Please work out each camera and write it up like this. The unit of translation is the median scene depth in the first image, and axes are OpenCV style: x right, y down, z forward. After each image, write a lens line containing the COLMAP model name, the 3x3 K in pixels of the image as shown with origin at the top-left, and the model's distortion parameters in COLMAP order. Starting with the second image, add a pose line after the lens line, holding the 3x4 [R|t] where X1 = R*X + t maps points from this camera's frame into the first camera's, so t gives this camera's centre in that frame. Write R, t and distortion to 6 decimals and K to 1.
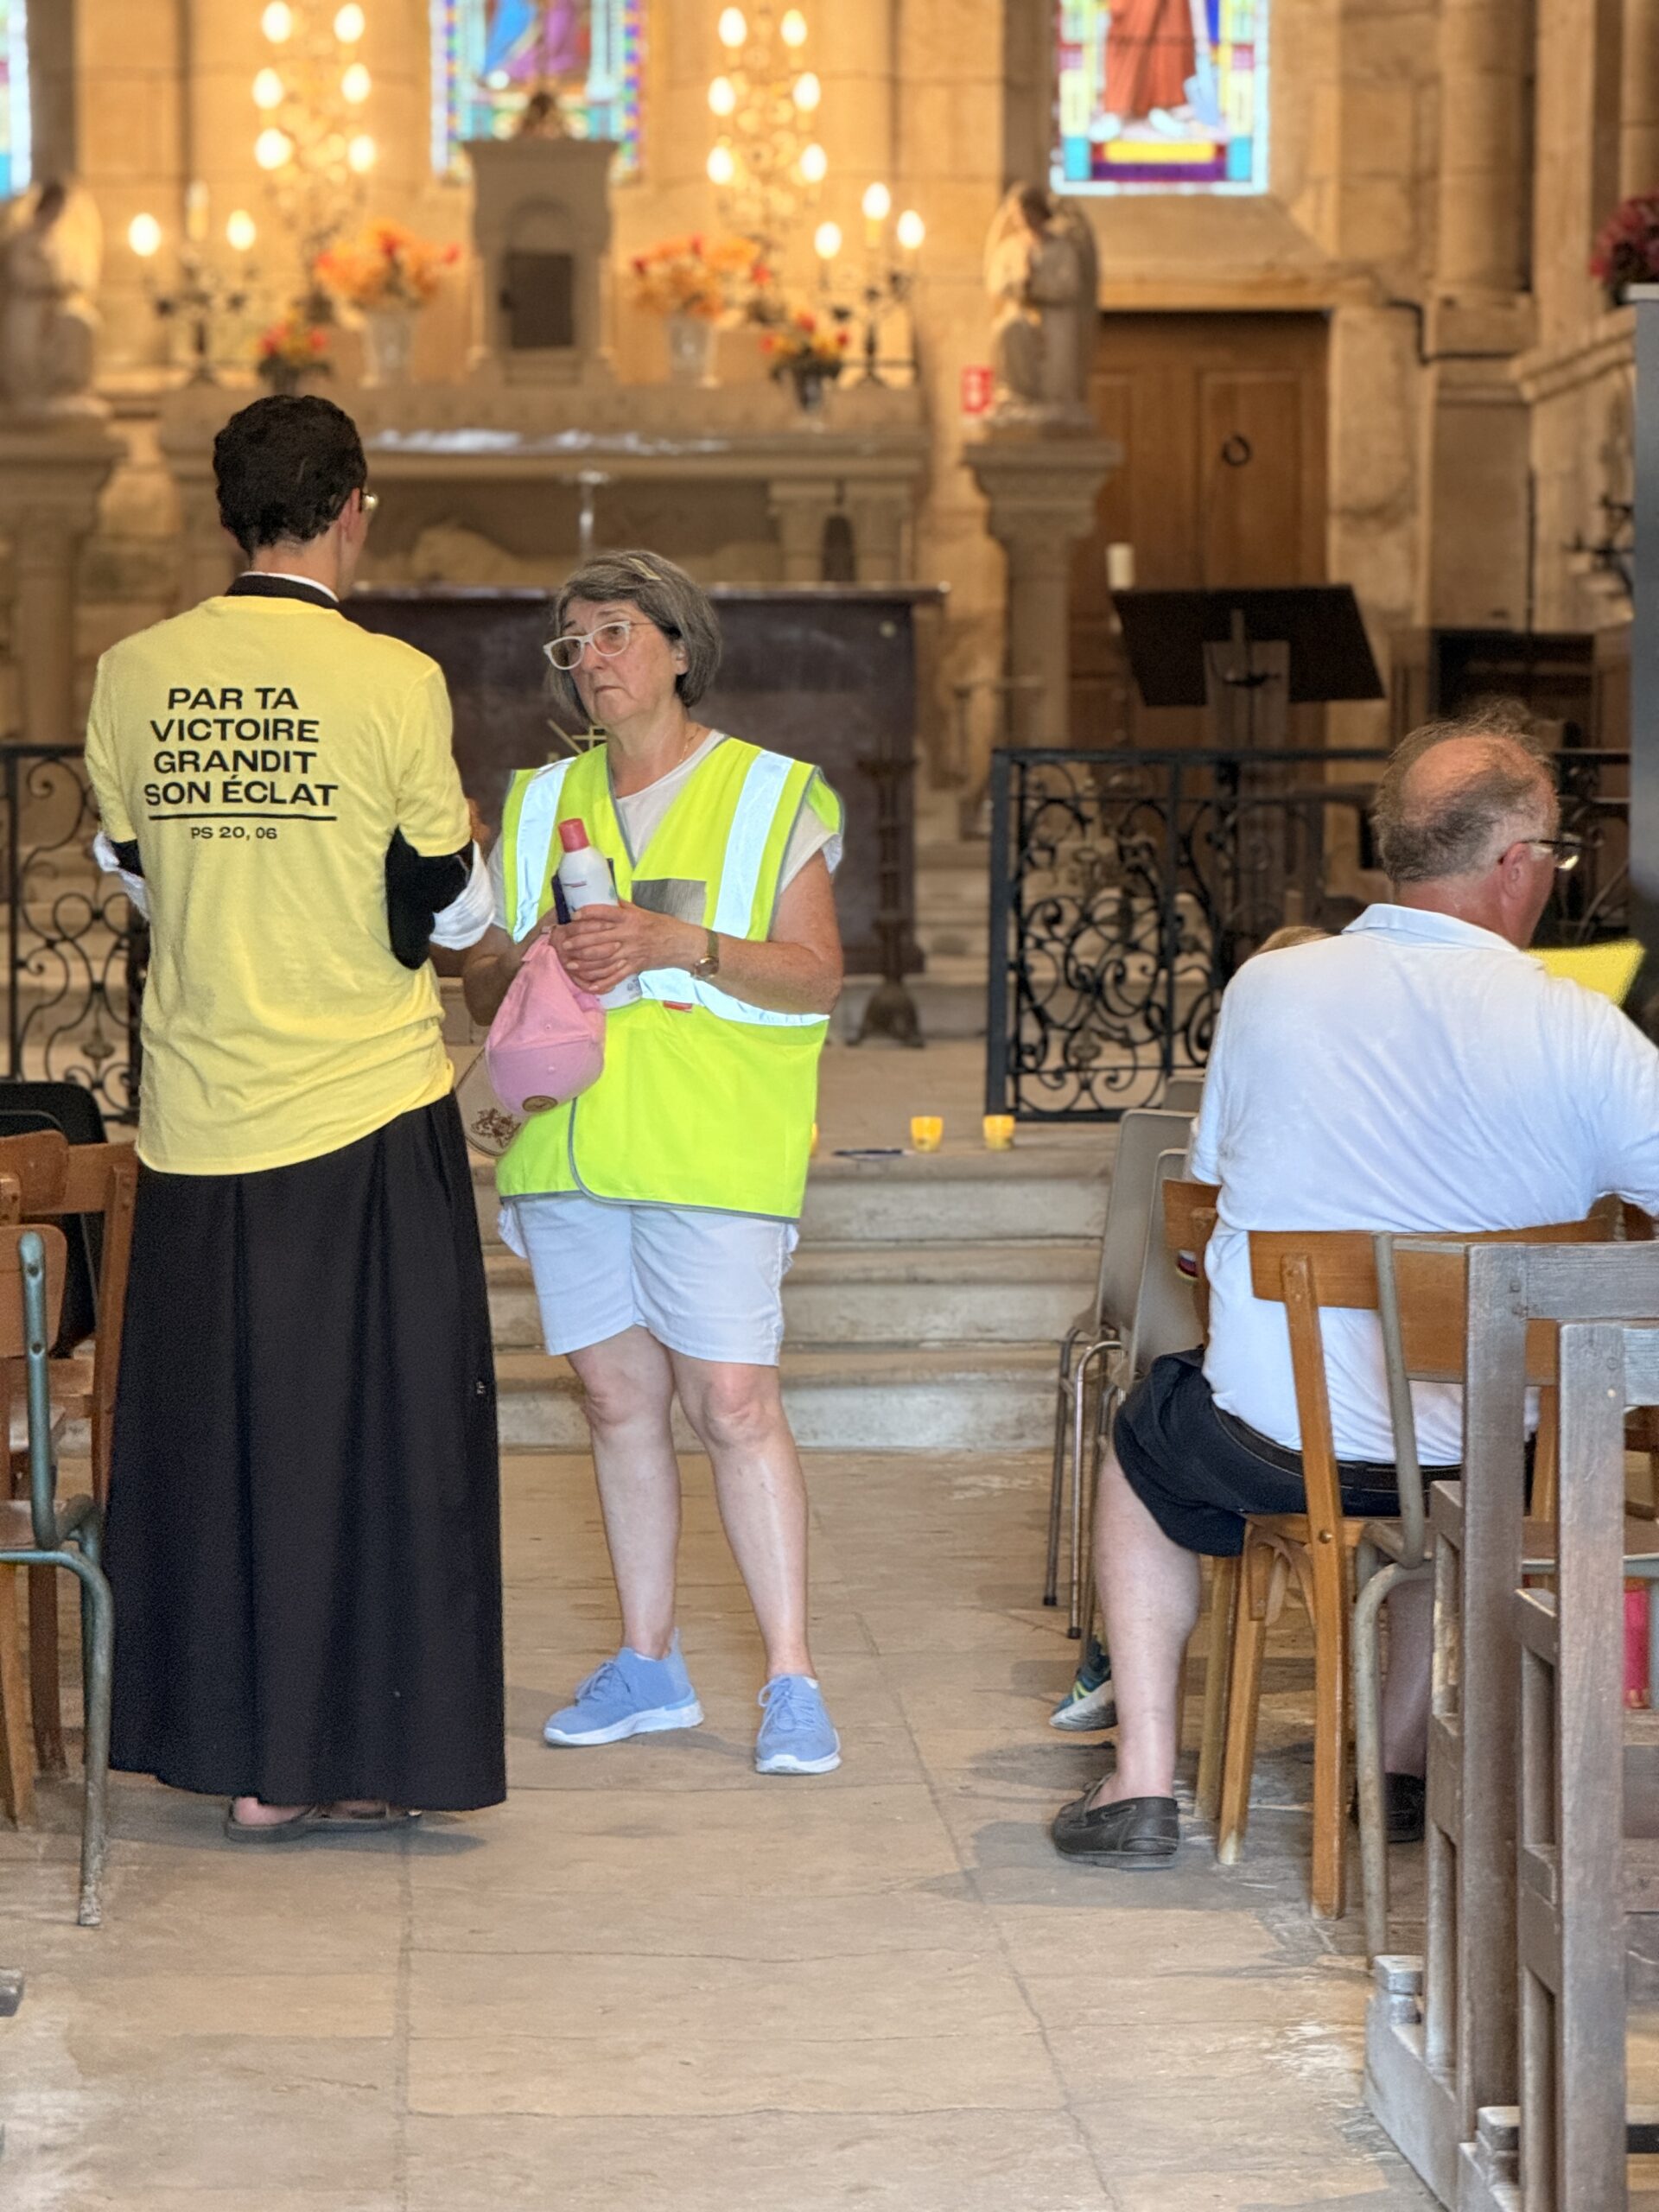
lens RADIAL K [[7723.4, 0, 829.5], [0, 7723.4, 1106.0], [0, 0, 1]] dist [1.227824, 0.759213]
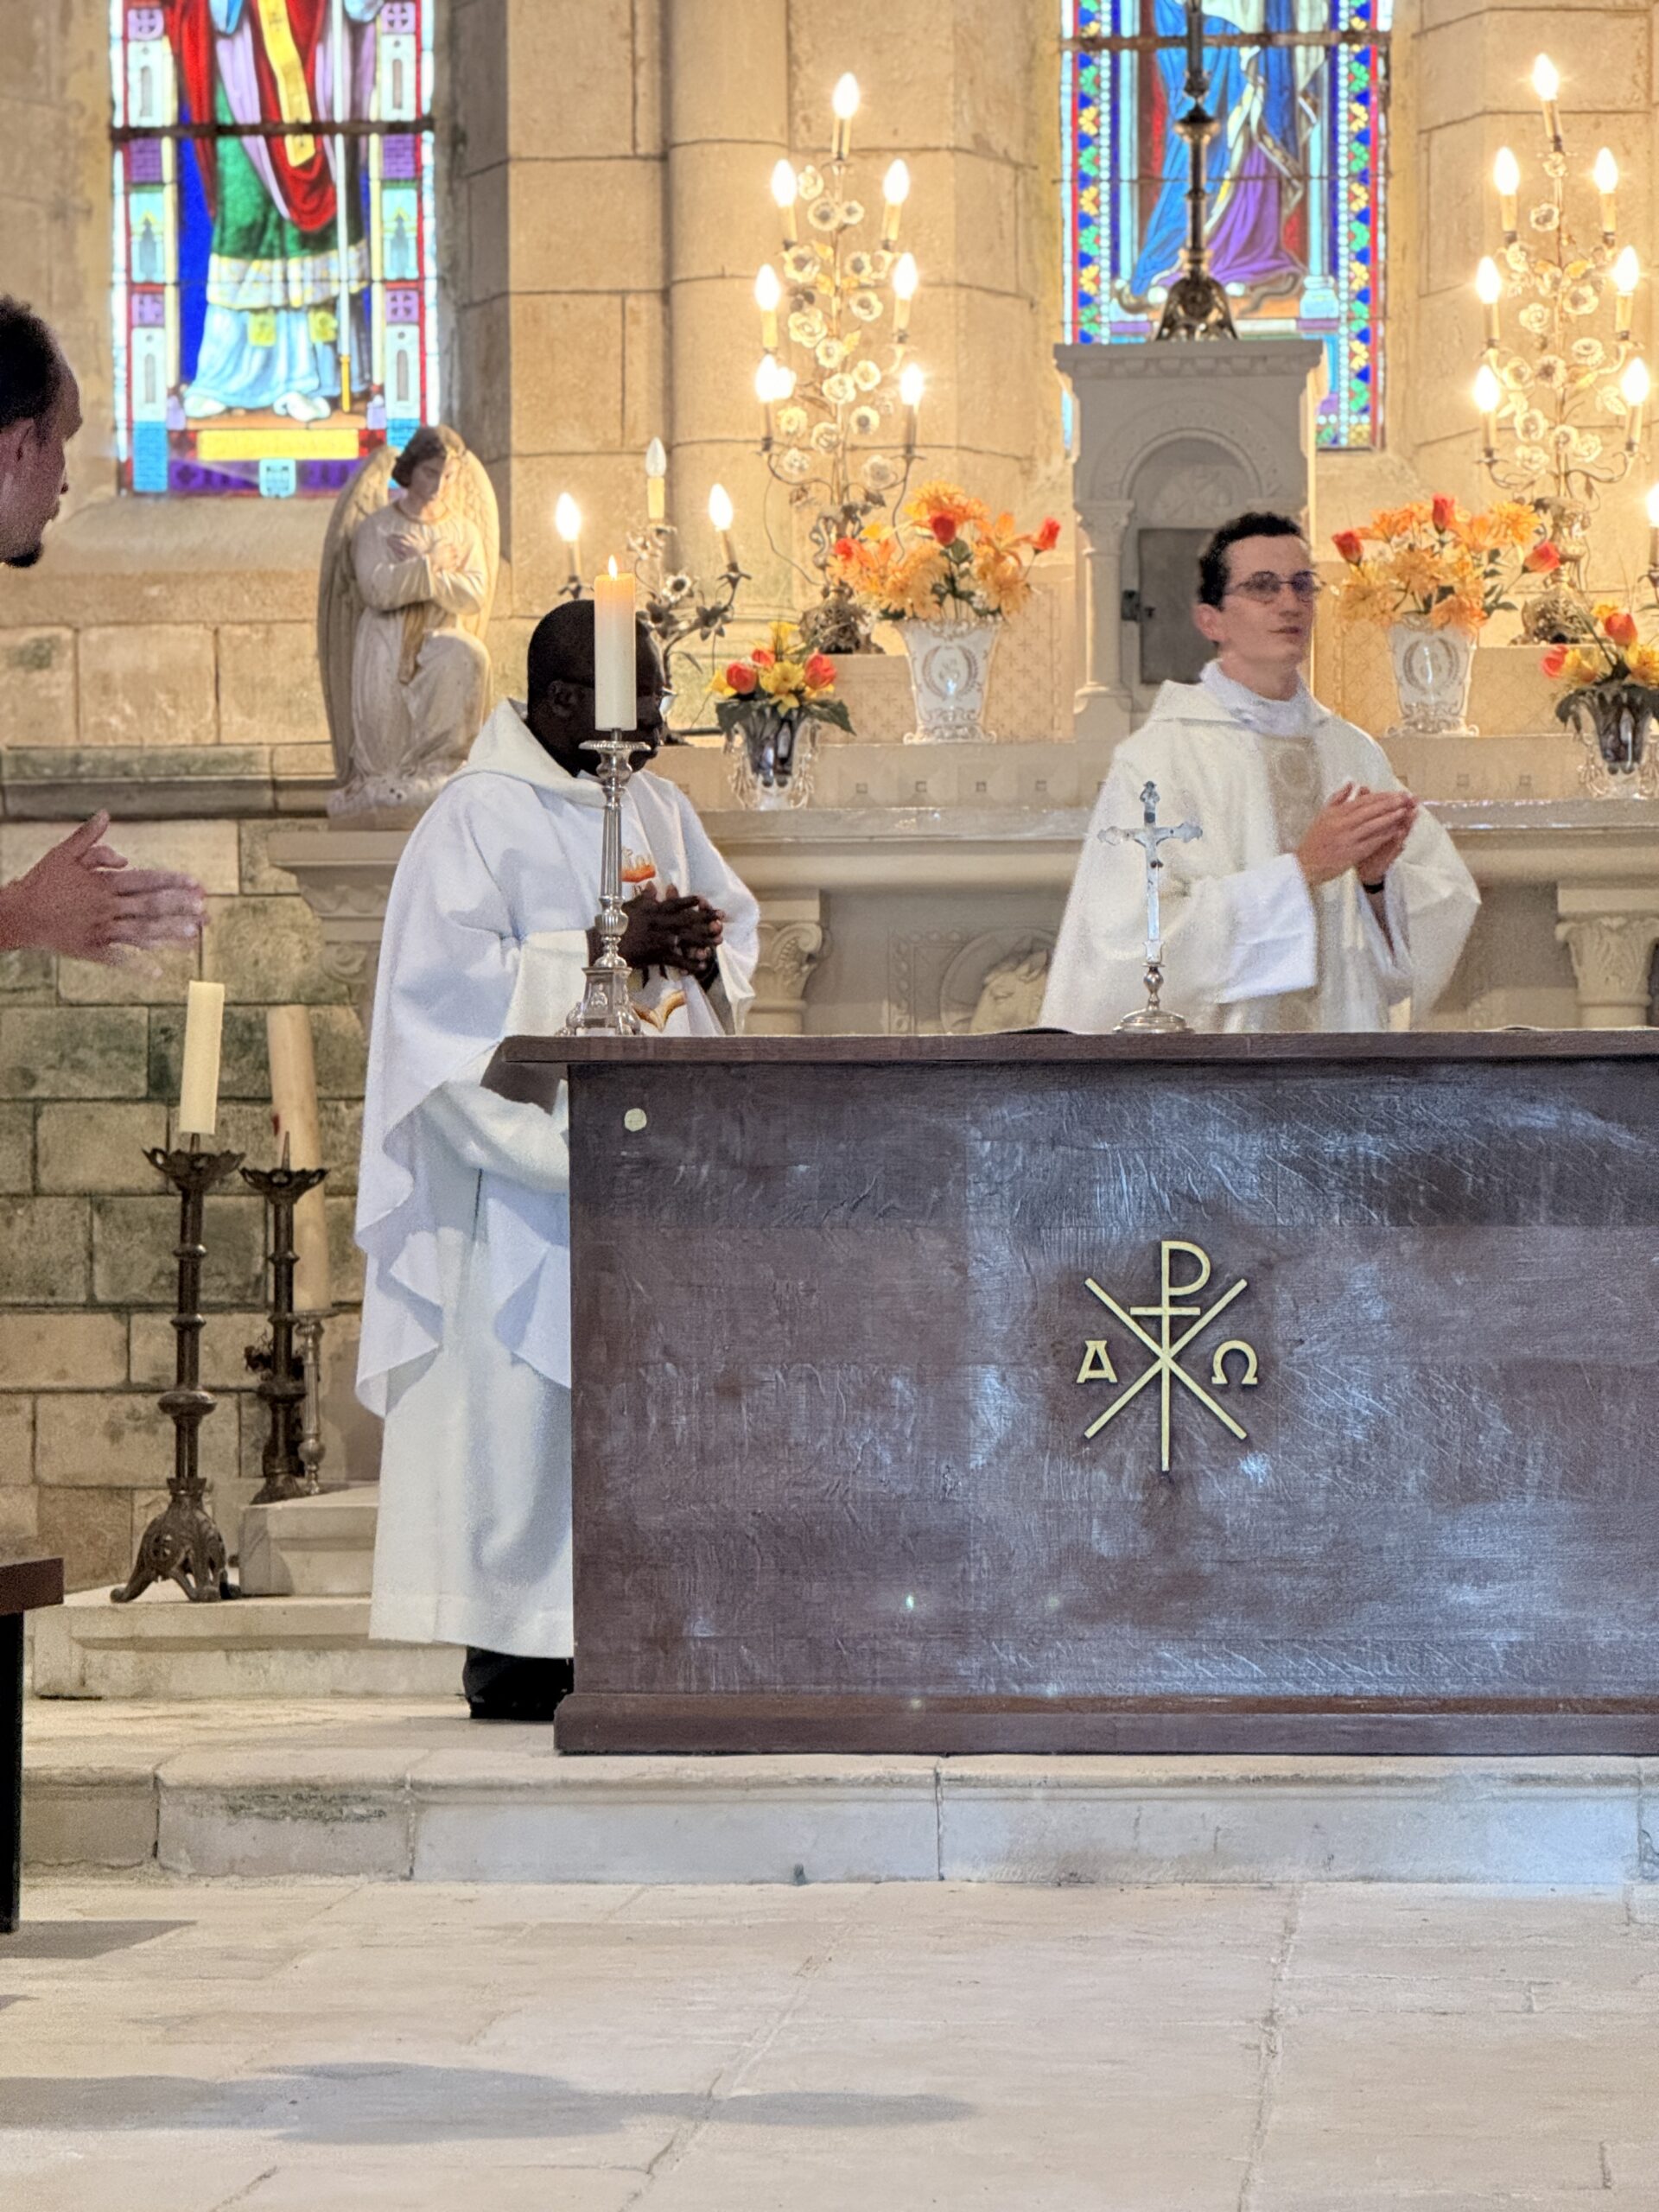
lens RADIAL K [[7788.7, 0, 829.5], [0, 7788.7, 1106.0], [0, 0, 1]] dist [0.001295, 2.273997]
pose [[0.992865, 0.004646, -0.119153, 0.008035], [-0.013086, 0.997451, -0.070144, -0.020277], [0.118524, 0.071203, 0.990395, 0.393861]]
